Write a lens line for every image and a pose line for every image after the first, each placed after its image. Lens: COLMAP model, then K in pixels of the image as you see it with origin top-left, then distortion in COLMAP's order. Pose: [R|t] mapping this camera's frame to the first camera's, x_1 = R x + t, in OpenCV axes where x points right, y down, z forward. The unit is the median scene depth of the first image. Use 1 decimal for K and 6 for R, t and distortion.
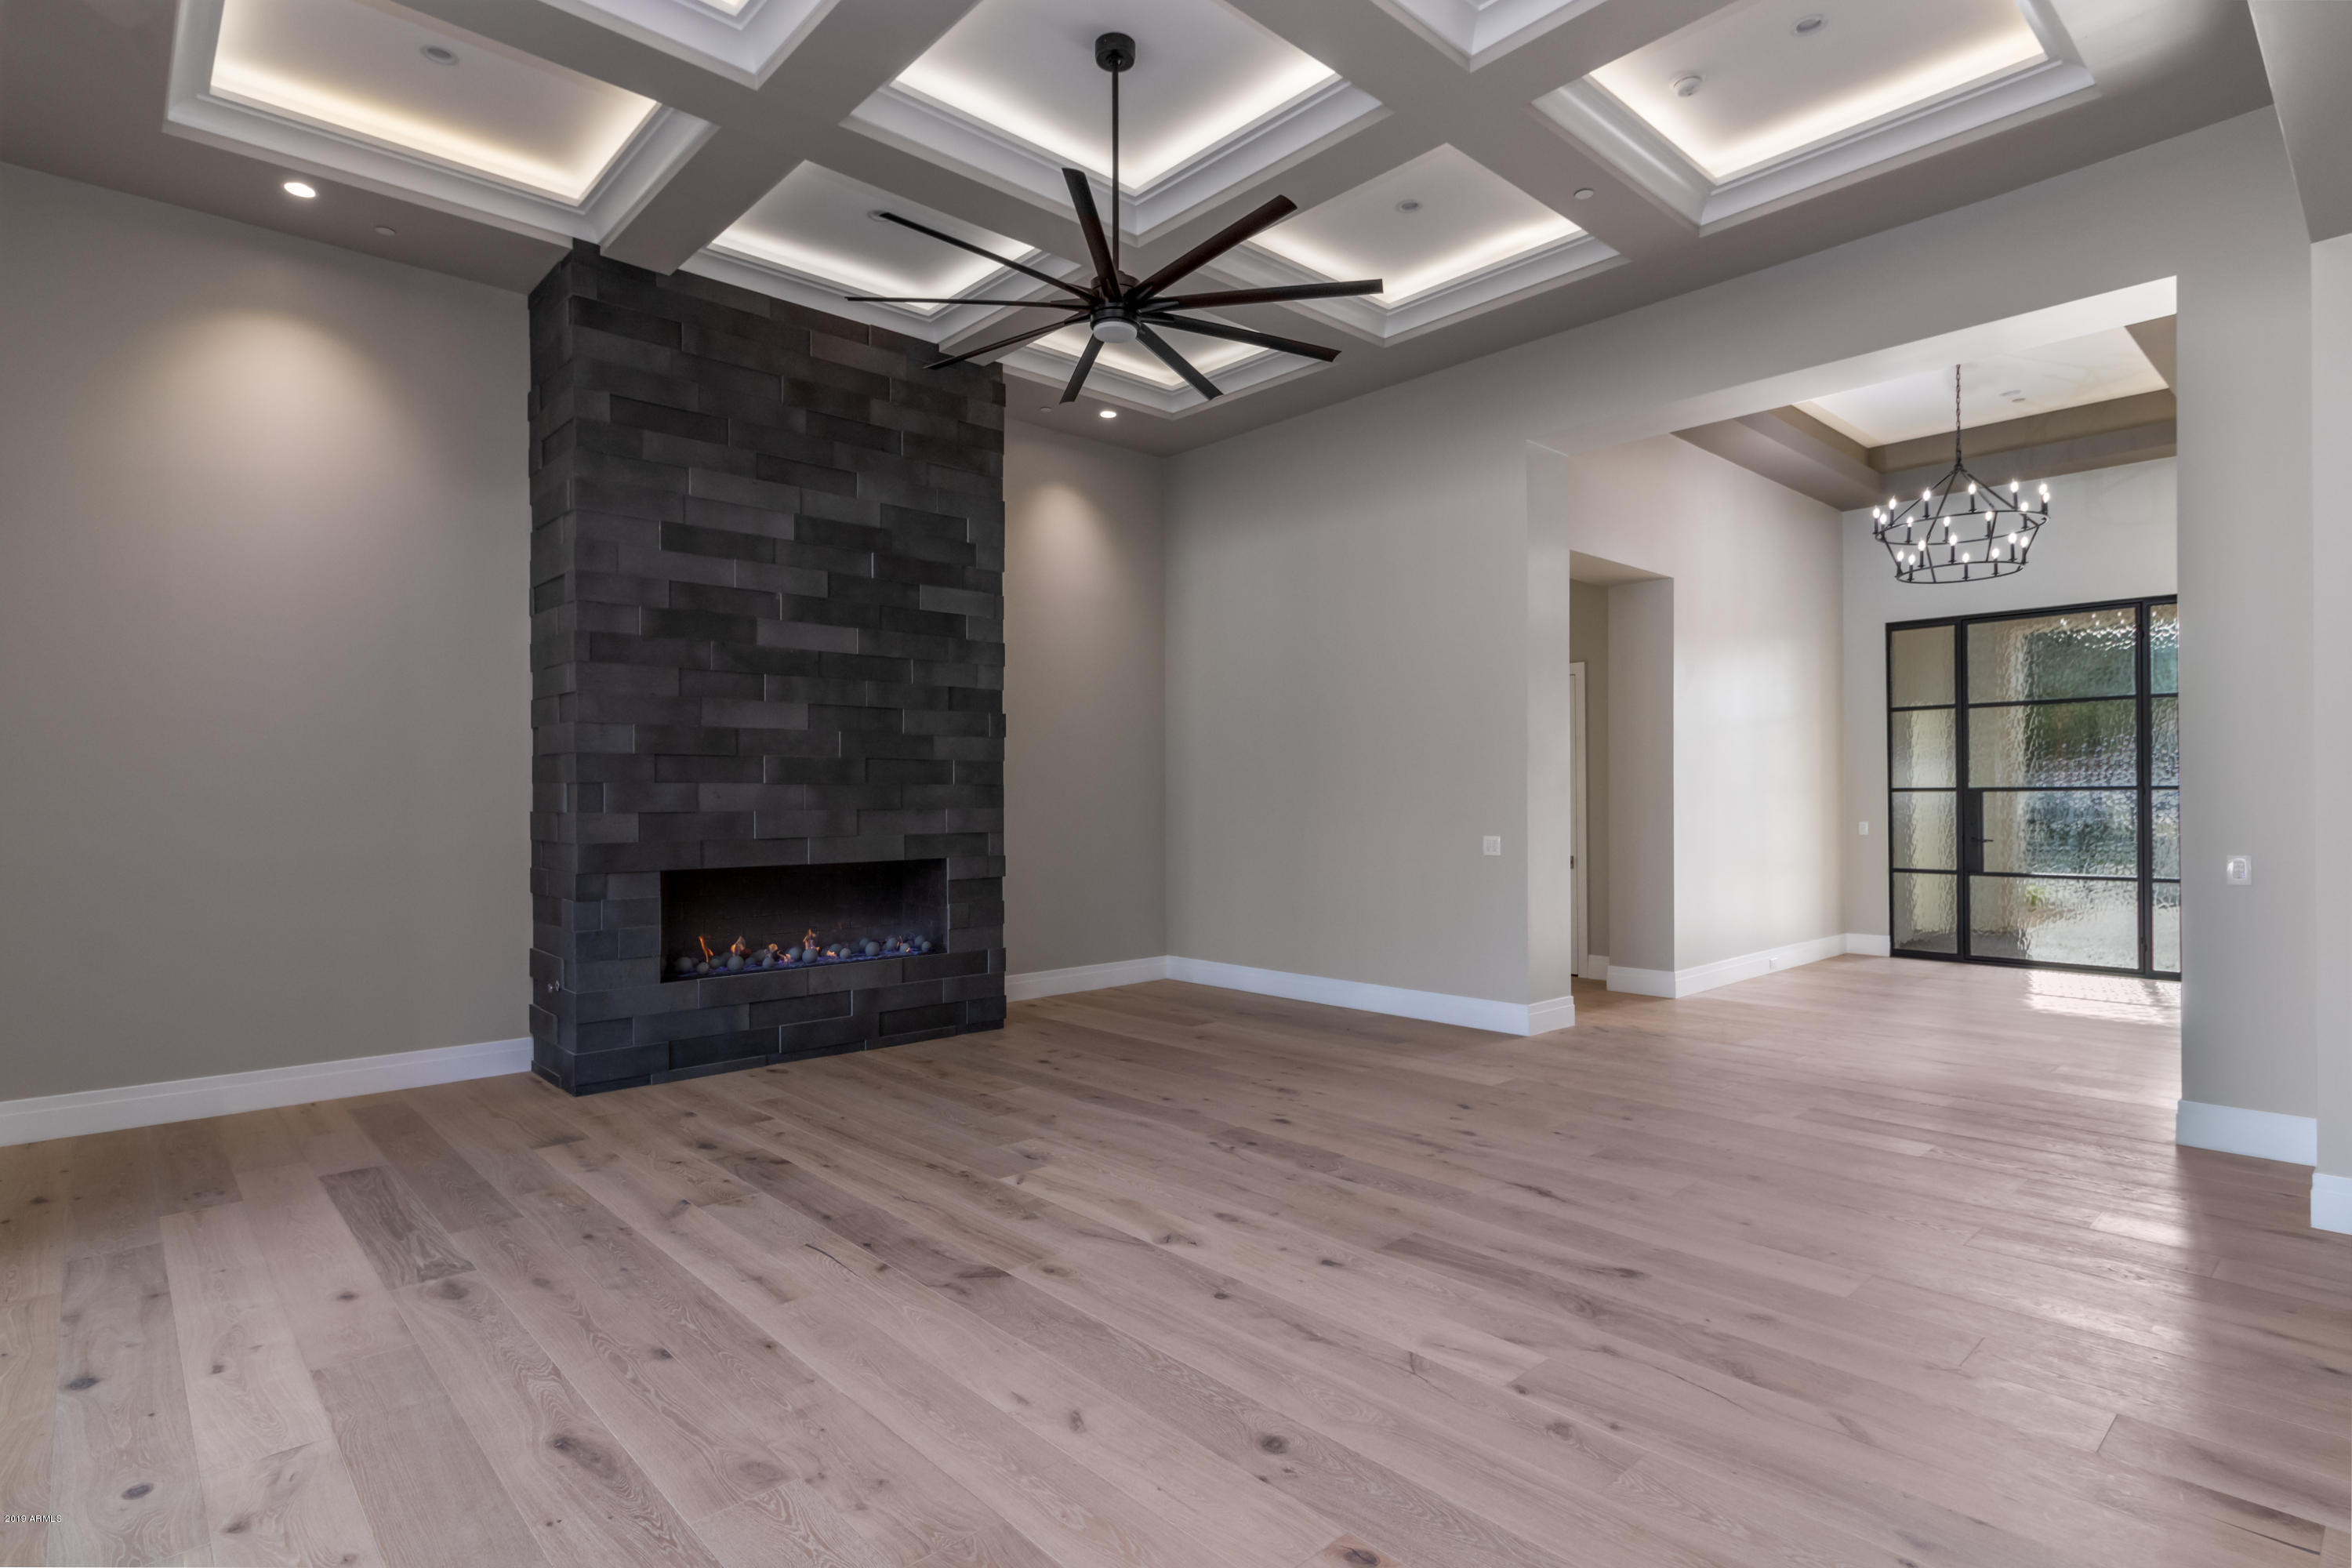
lens RADIAL K [[1171.9, 0, 1175.5], [0, 1171.9, 795.3], [0, 0, 1]] dist [0.001009, 0.000744]
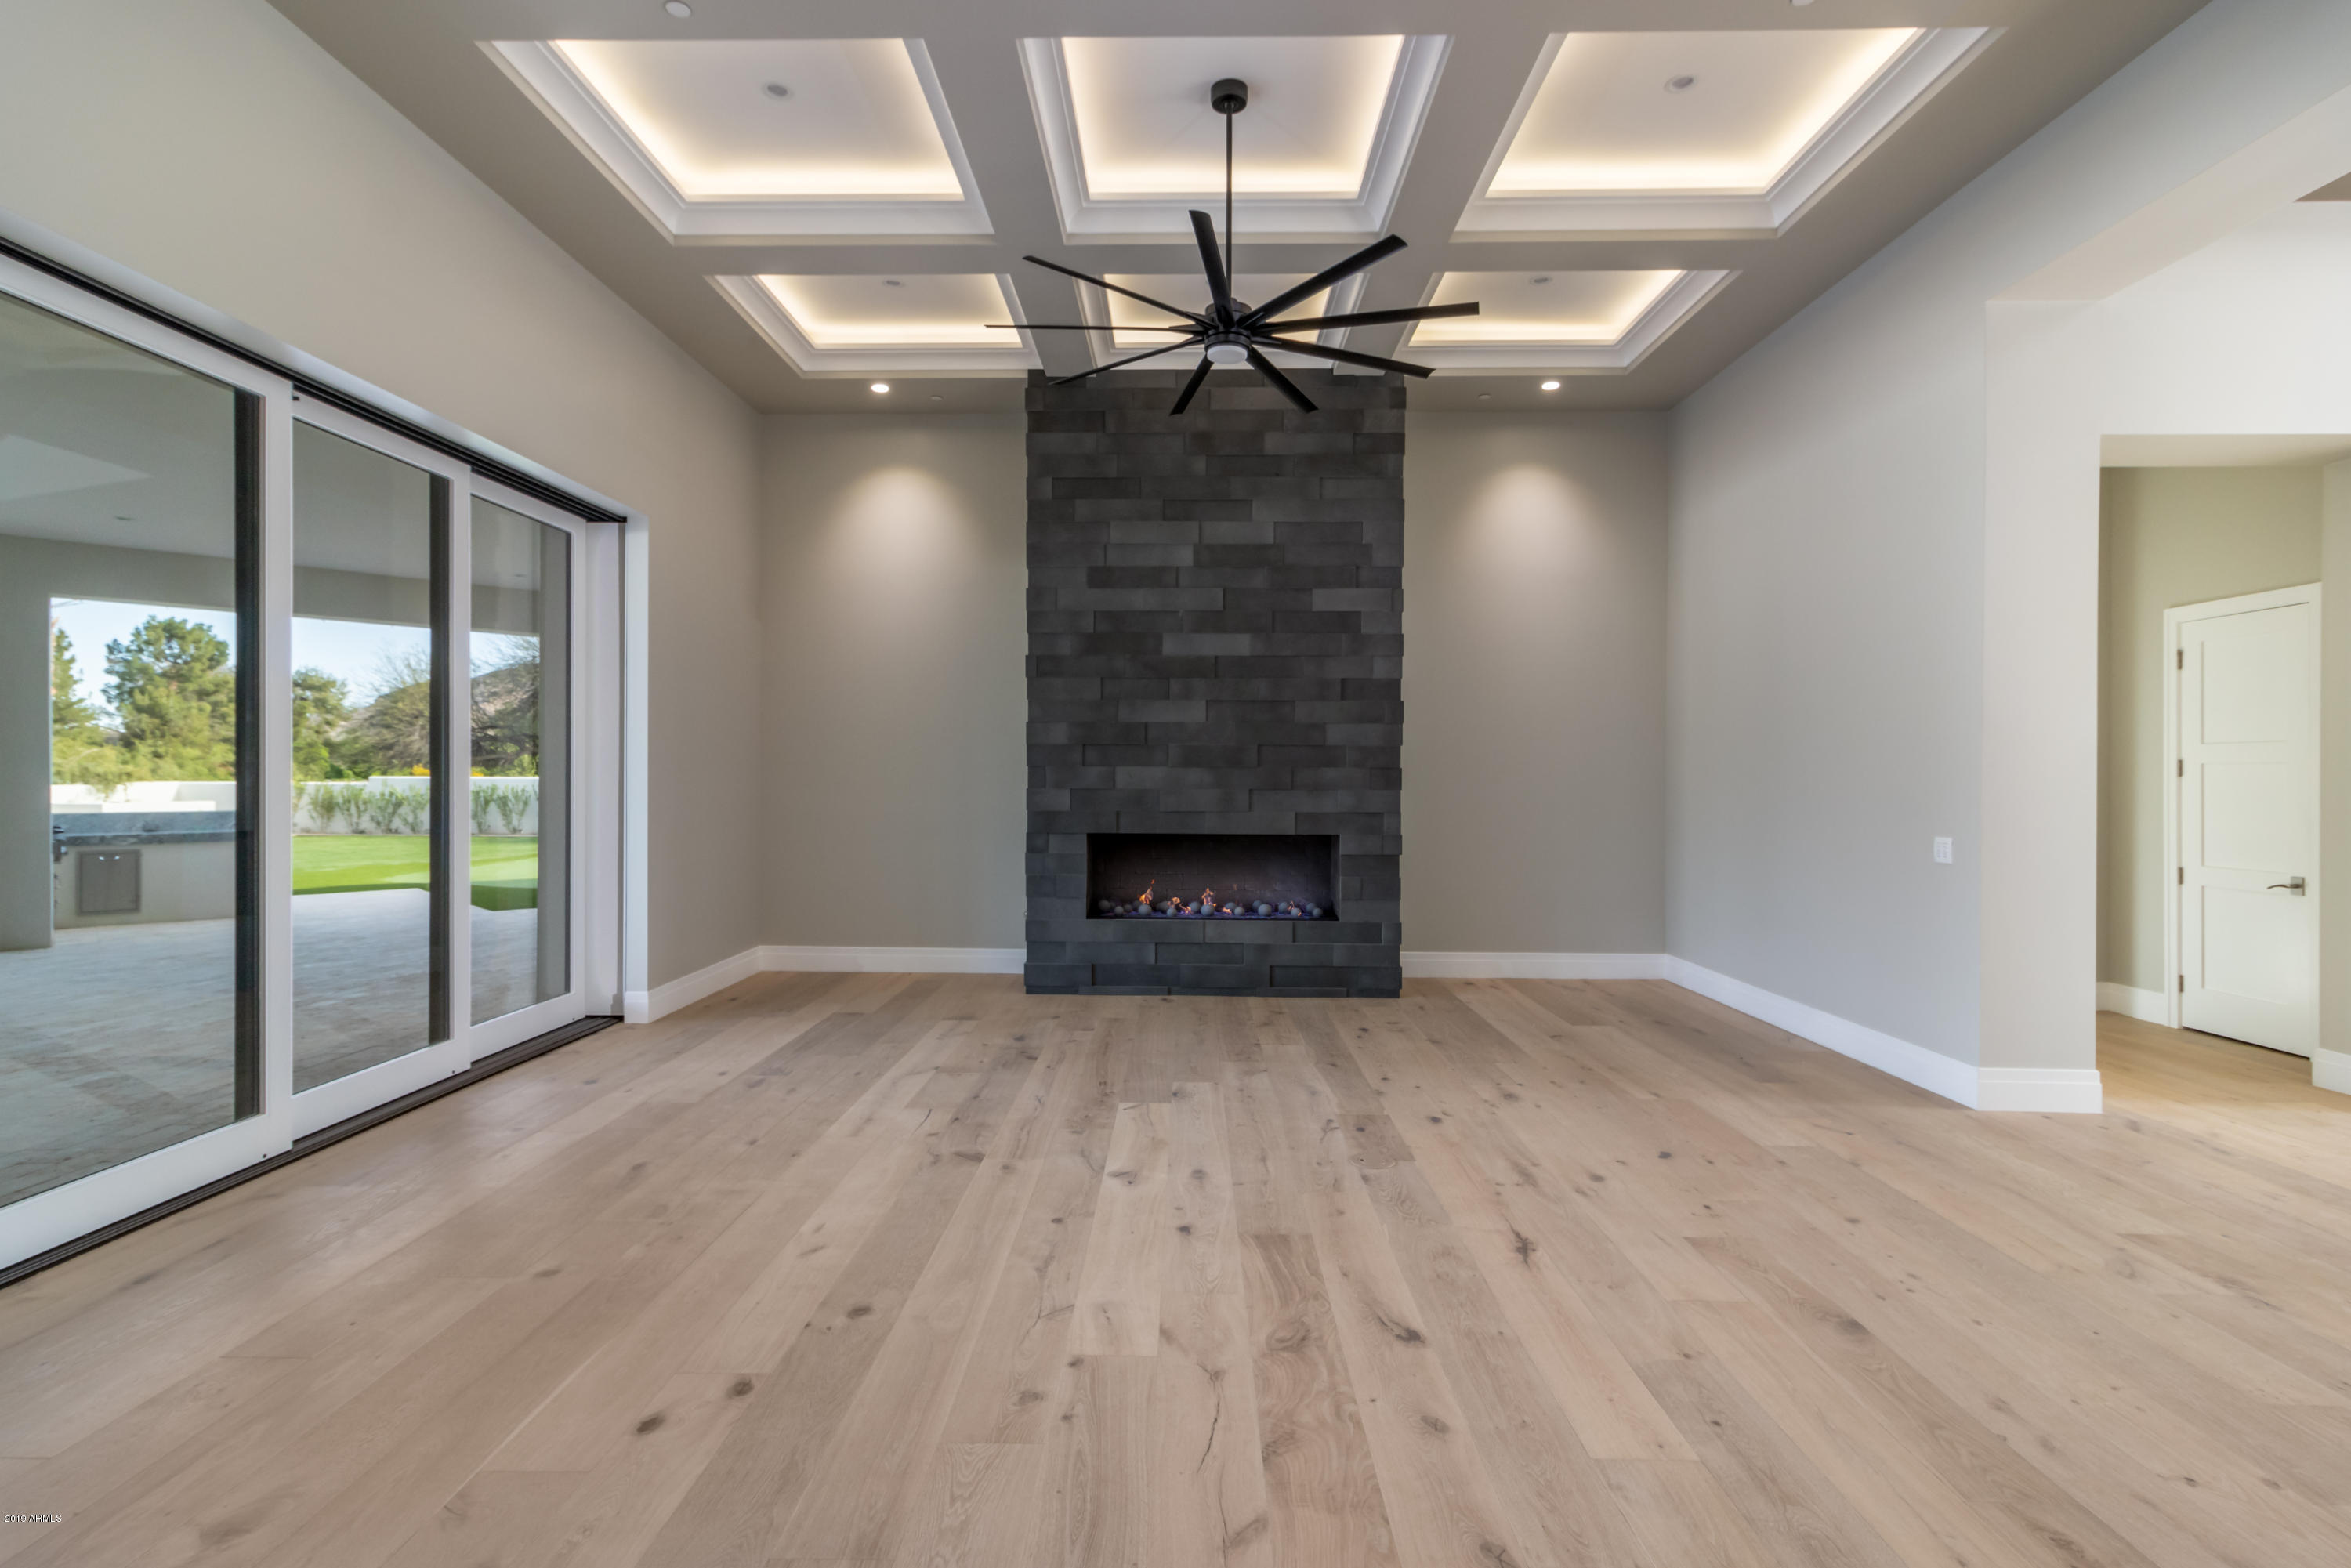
lens RADIAL K [[1105.0, 0, 1176.3], [0, 1105.0, 781.1], [0, 0, 1]] dist [0.000703, 0.000096]
pose [[0.724898, 0.010448, -0.688777, 0.484858], [-0.006580, 0.999944, 0.008243, -0.004873], [0.688825, -0.001443, 0.724926, 0.171784]]
